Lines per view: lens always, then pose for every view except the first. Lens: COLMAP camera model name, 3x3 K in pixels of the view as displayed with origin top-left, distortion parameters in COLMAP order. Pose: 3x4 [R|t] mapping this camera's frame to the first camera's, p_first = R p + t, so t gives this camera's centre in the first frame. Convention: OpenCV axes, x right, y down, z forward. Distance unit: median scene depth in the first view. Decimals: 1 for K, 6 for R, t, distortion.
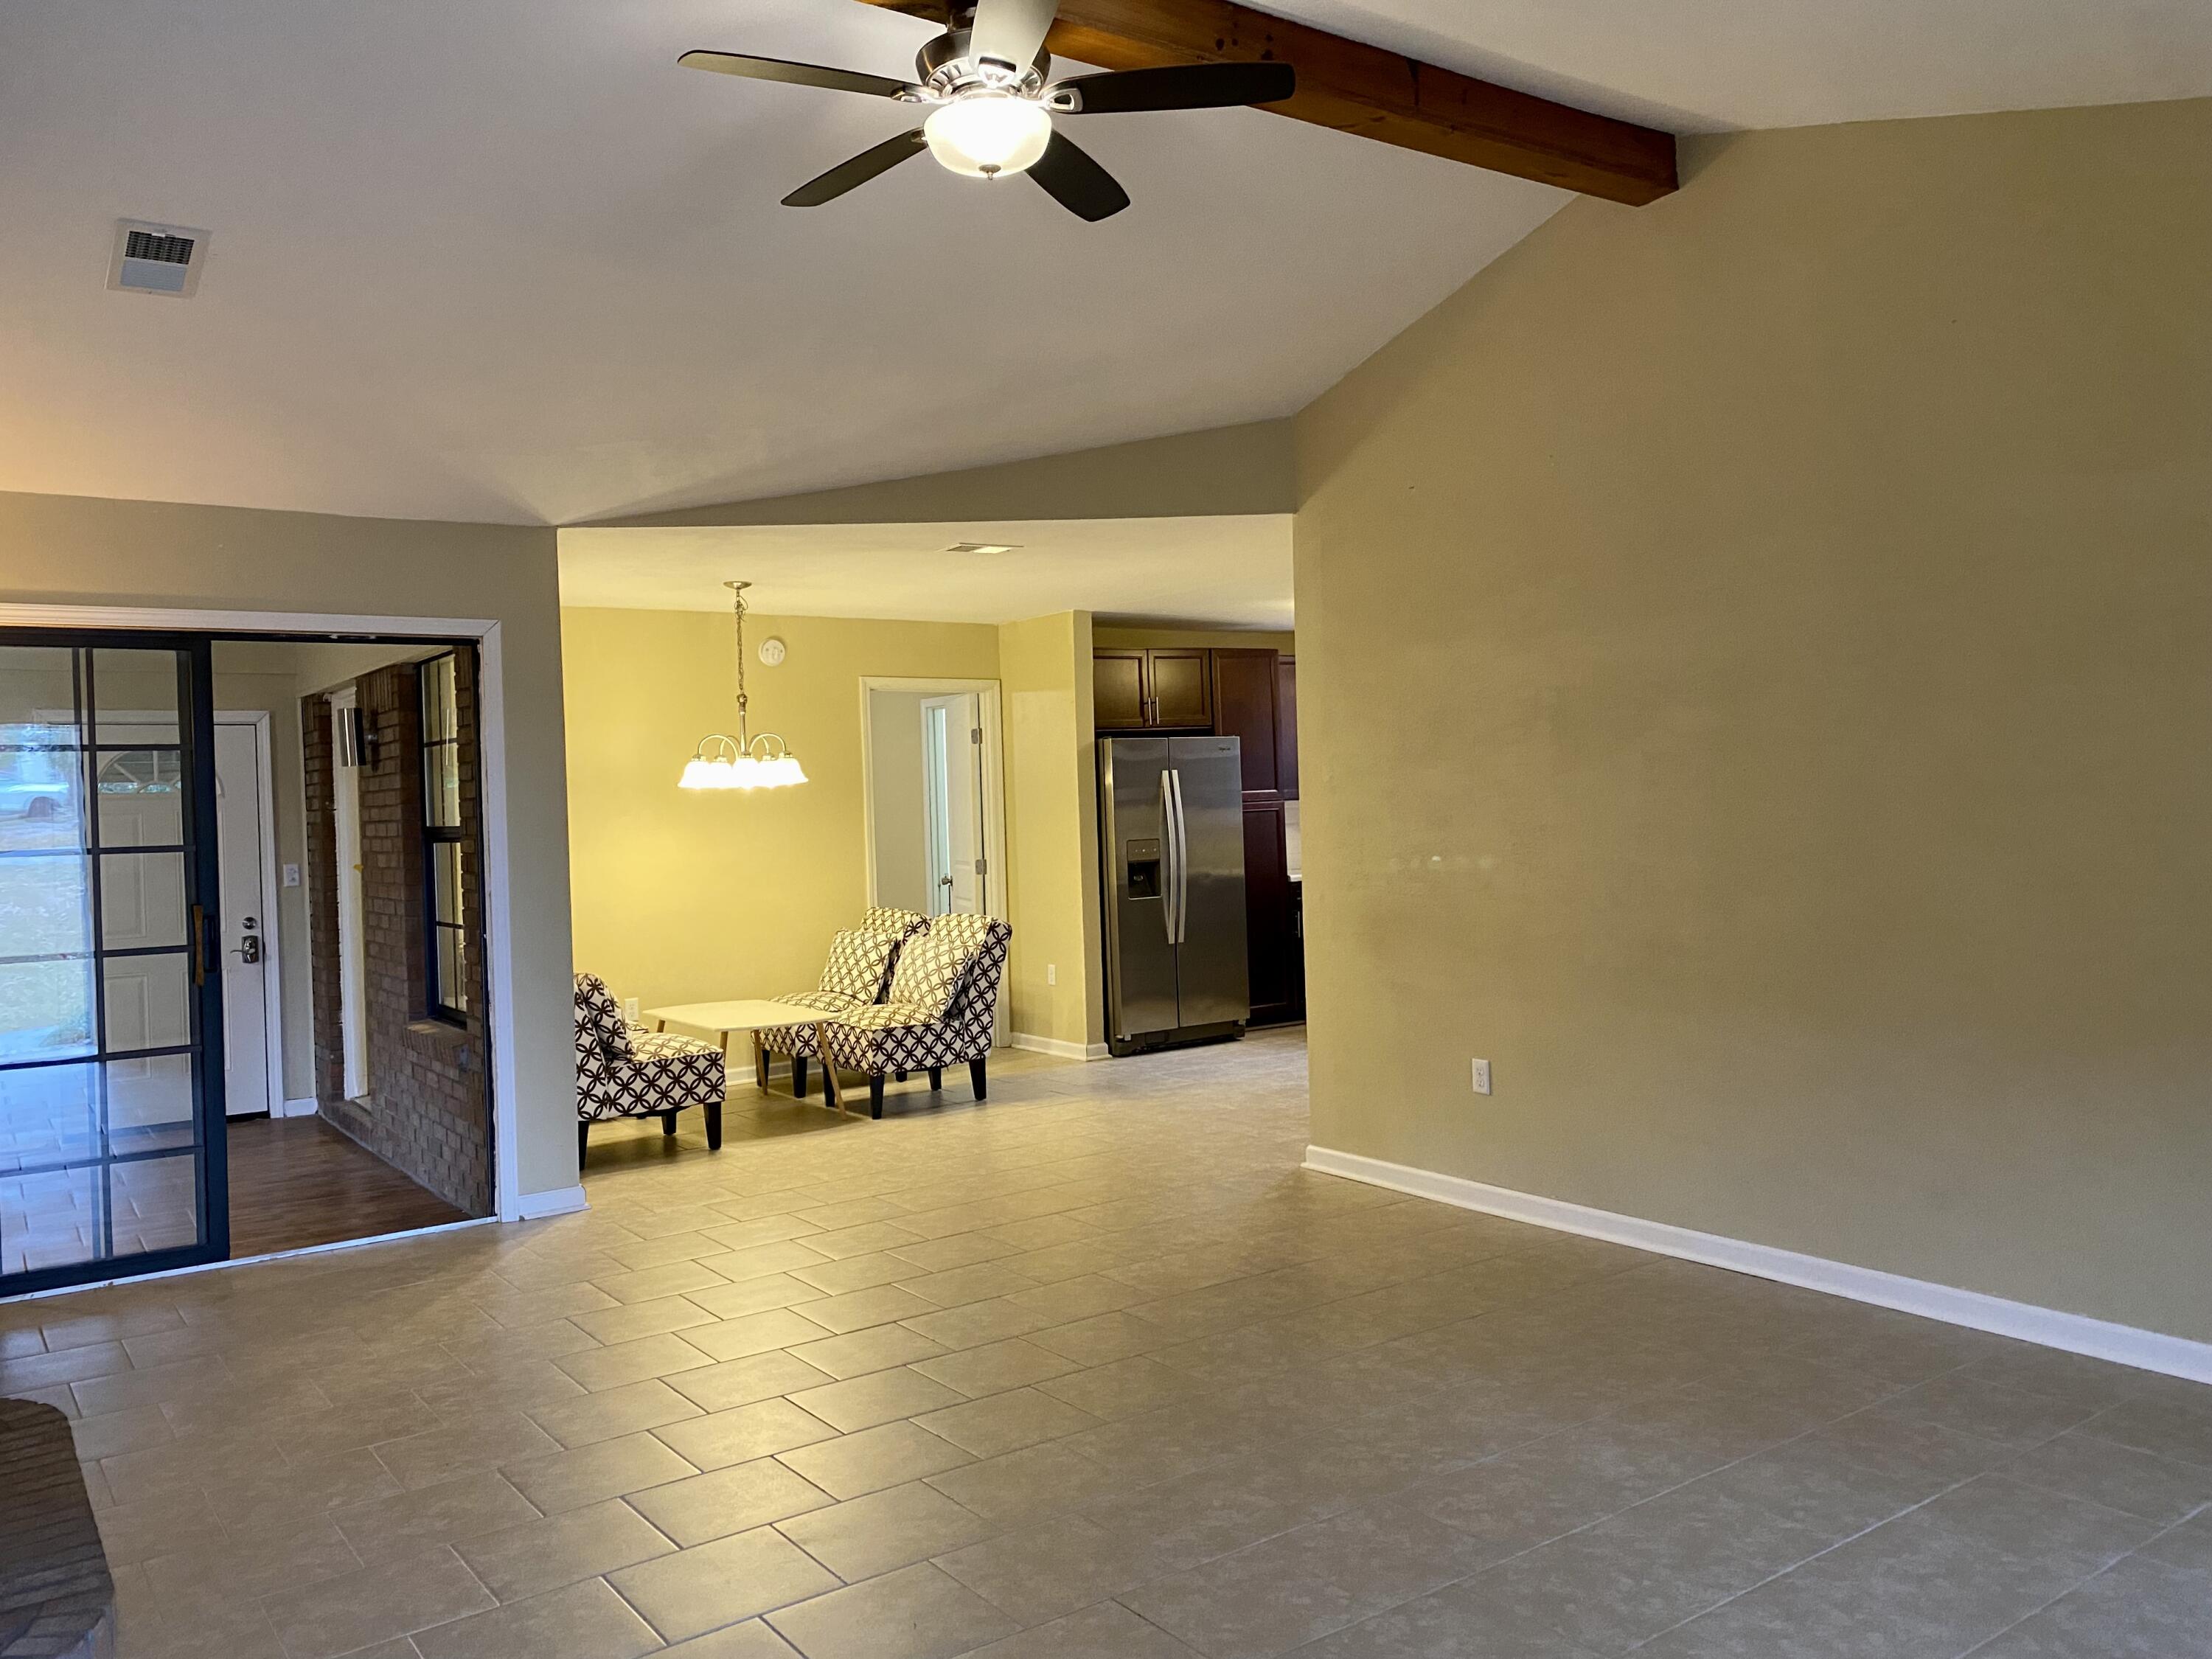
lens RADIAL K [[1690.6, 0, 1100.4], [0, 1690.6, 825.2], [0, 0, 1]] dist [0.063593, -0.098865]
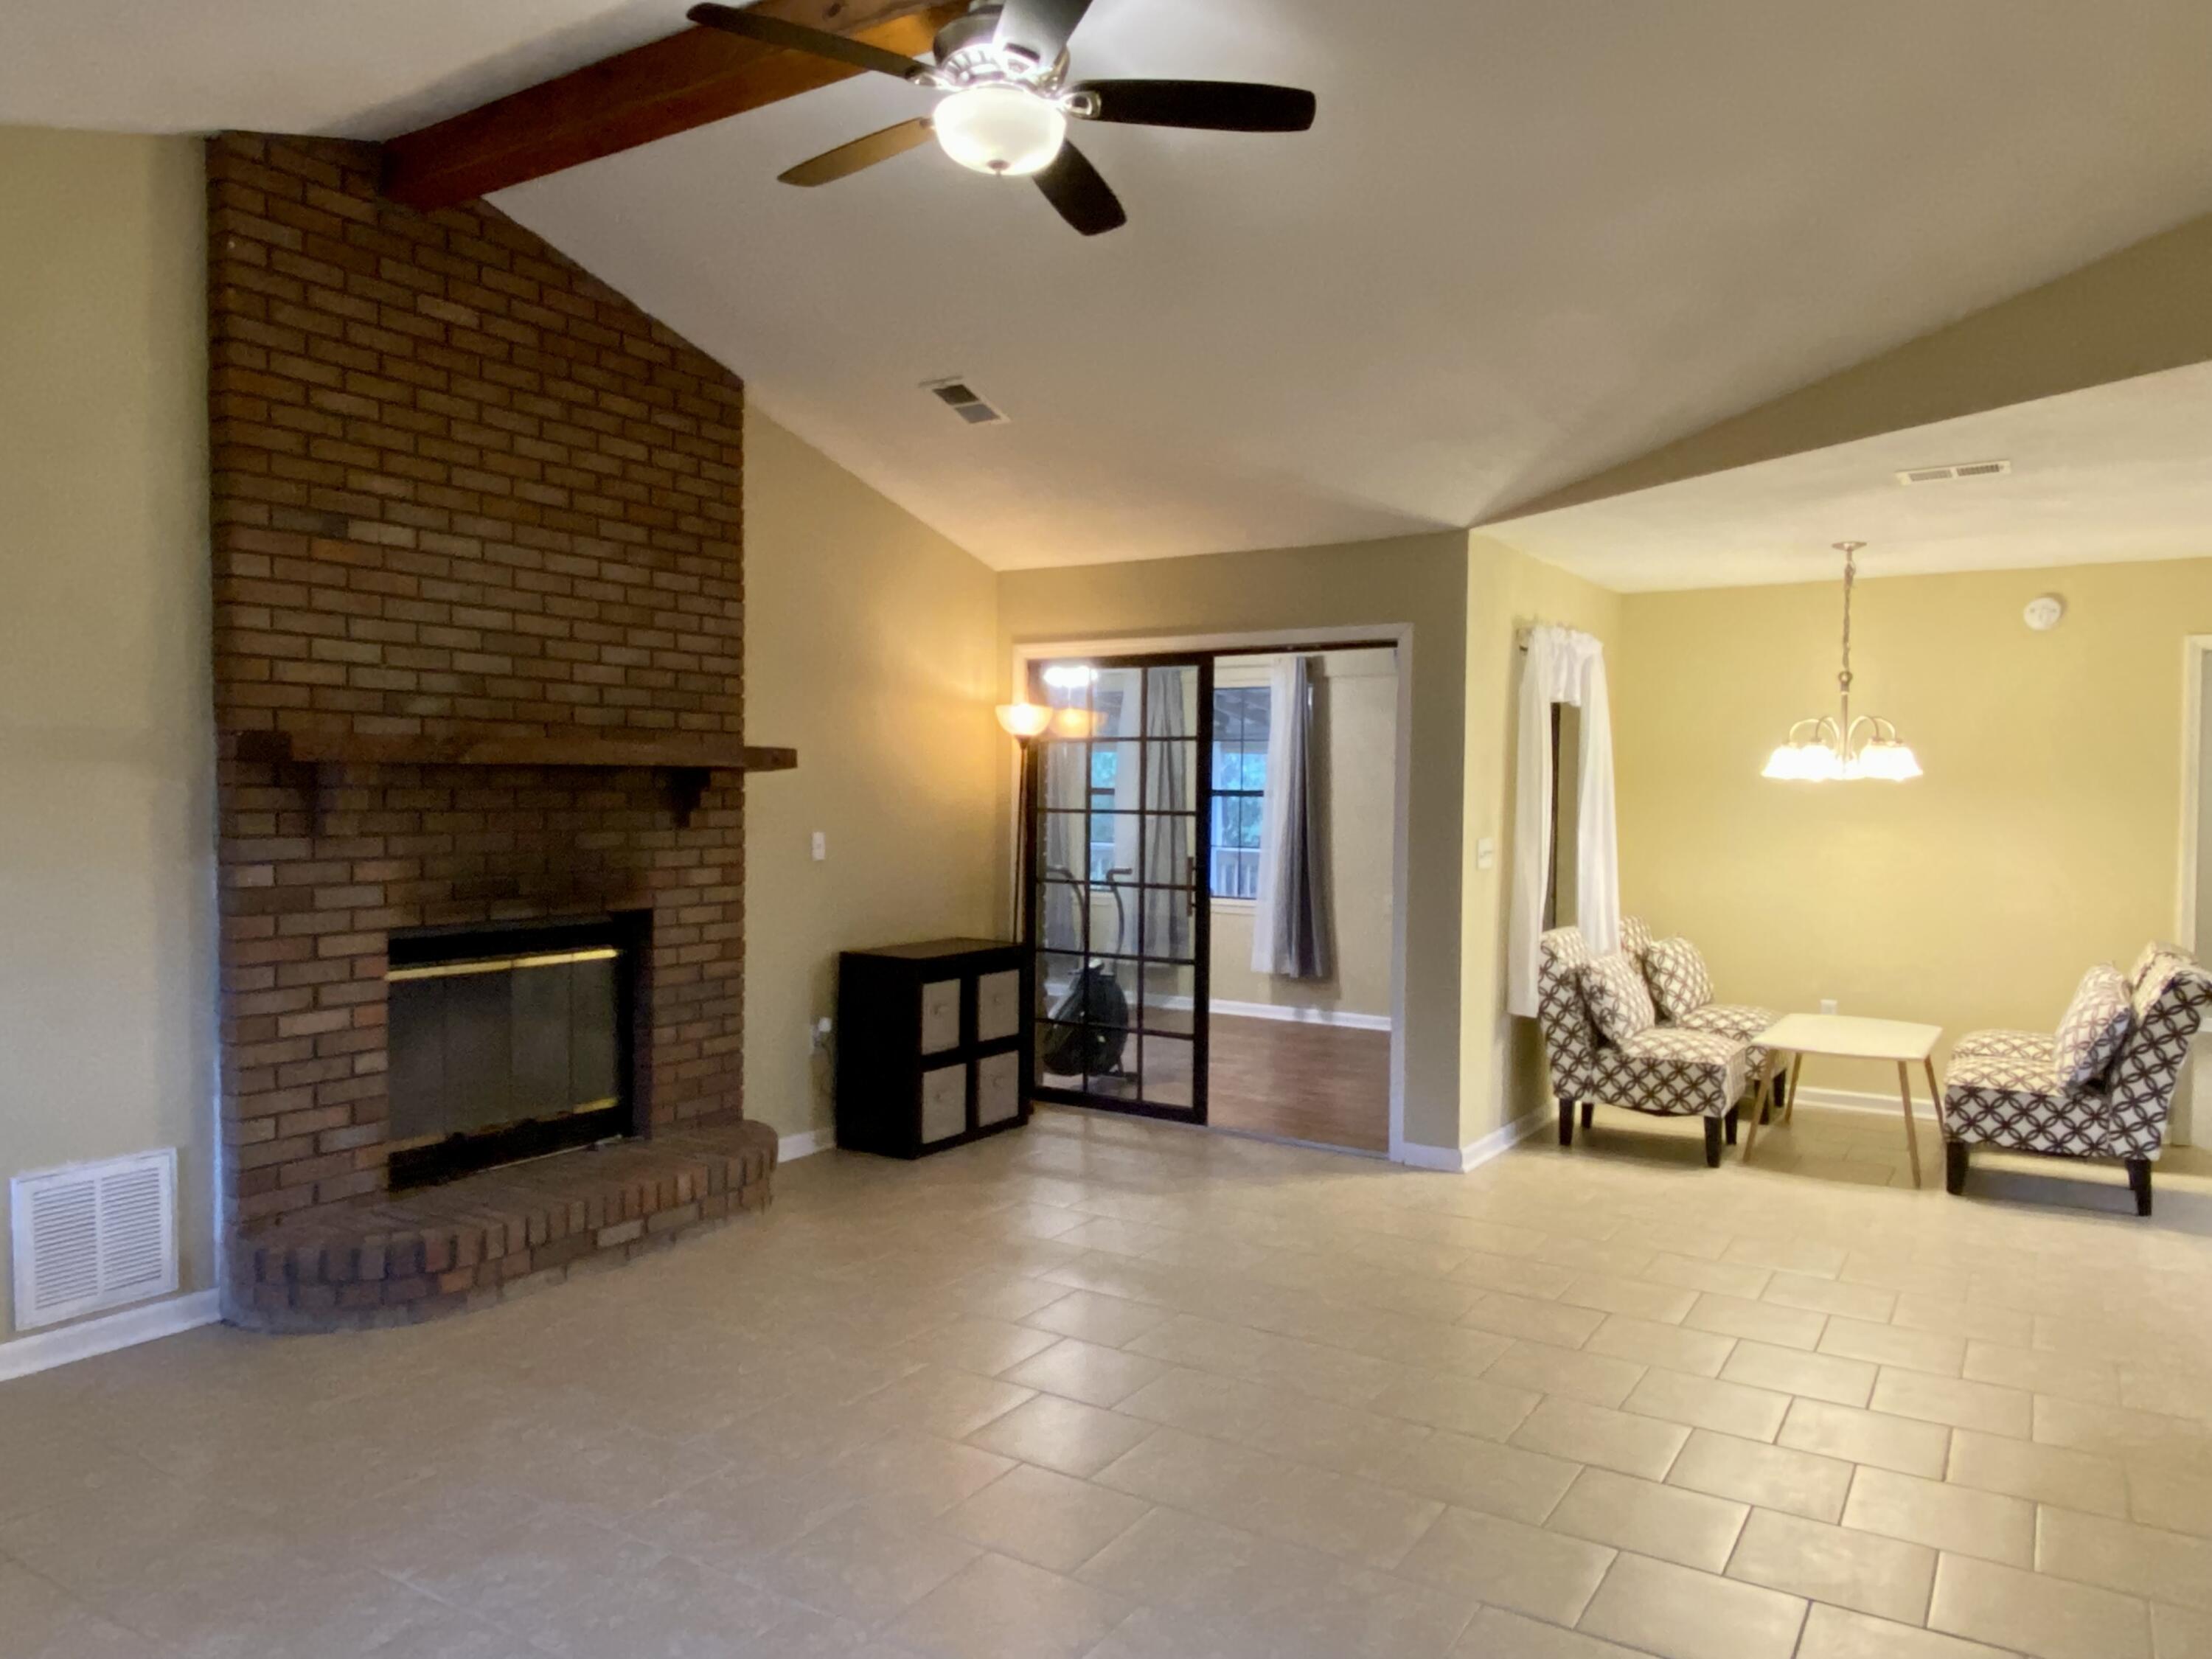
lens RADIAL K [[1518.9, 0, 1103.3], [0, 1518.9, 823.9], [0, 0, 1]] dist [0.077851, -0.093716]
pose [[0.372898, 0.061022, -0.925864, 0.385988], [-0.036850, 0.998022, 0.050936, -0.025170], [0.927140, 0.015124, 0.374409, 0.347850]]
